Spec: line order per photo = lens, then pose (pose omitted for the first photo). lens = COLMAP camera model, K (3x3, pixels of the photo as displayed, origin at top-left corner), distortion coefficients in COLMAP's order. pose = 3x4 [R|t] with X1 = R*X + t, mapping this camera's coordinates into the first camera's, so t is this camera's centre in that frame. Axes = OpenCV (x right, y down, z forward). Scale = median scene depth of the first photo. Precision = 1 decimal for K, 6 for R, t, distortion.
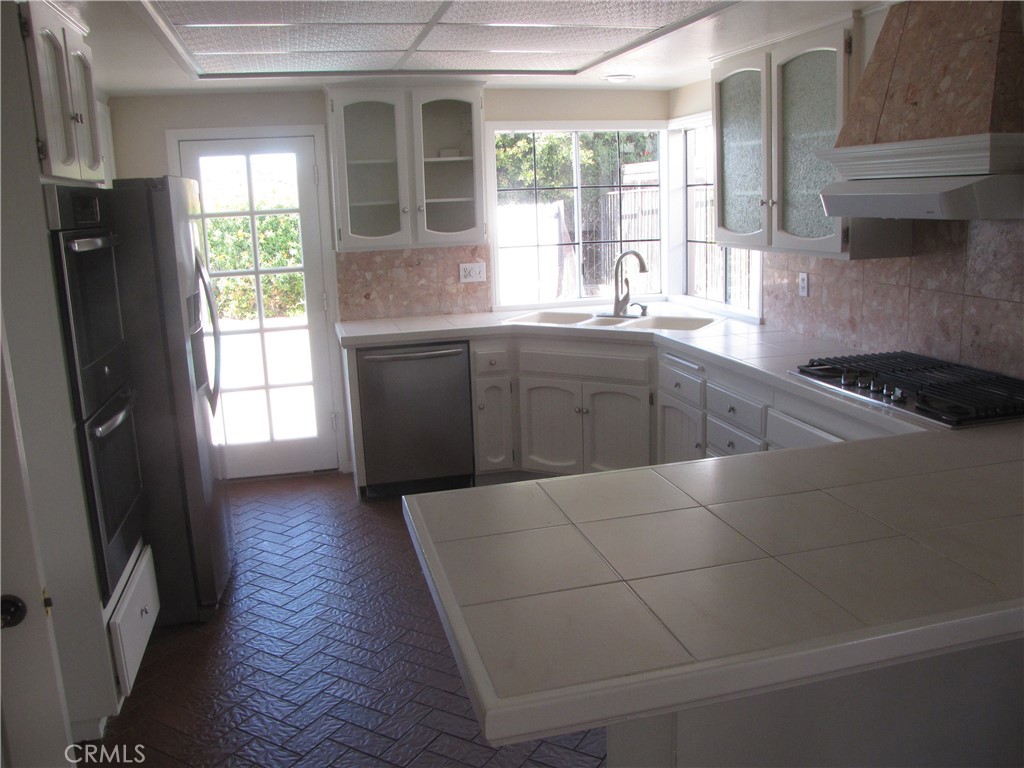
lens RADIAL K [[864.7, 0, 519.2], [0, 864.7, 387.1], [0, 0, 1]] dist [-0.183340, 0.168891]
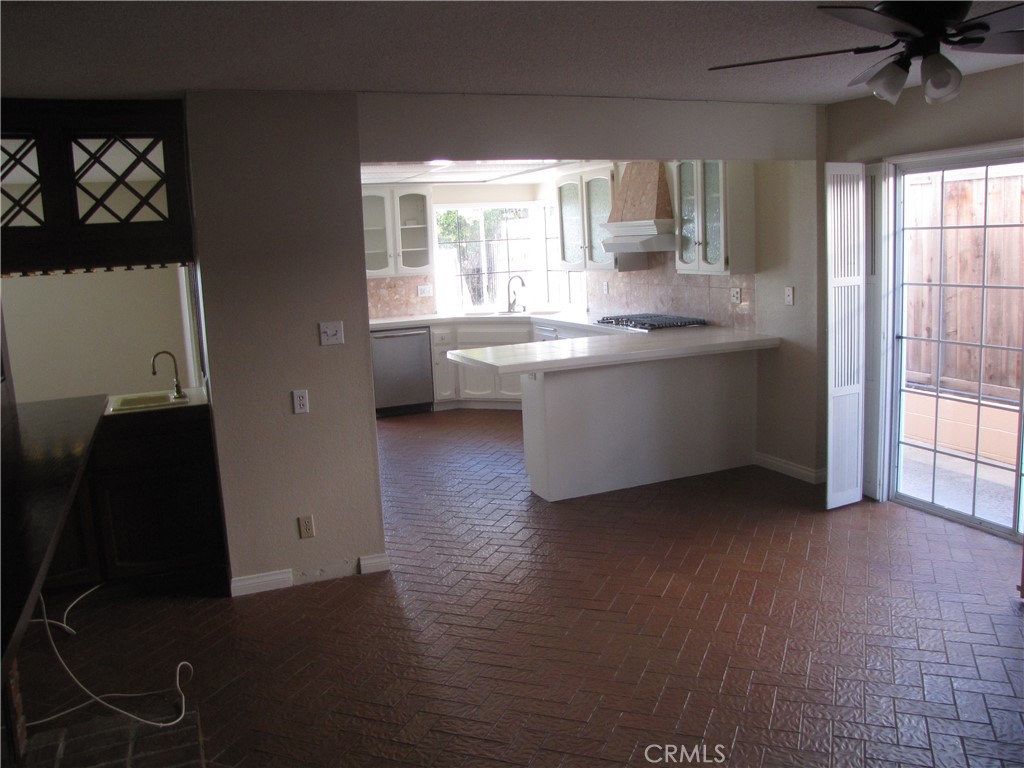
lens RADIAL K [[864.7, 0, 519.2], [0, 864.7, 387.1], [0, 0, 1]] dist [-0.183340, 0.168891]
pose [[0.988959, -0.036011, 0.143744, -0.136930], [0.043855, 0.997695, -0.051778, 0.175297], [-0.141548, 0.057510, 0.988259, -0.806345]]
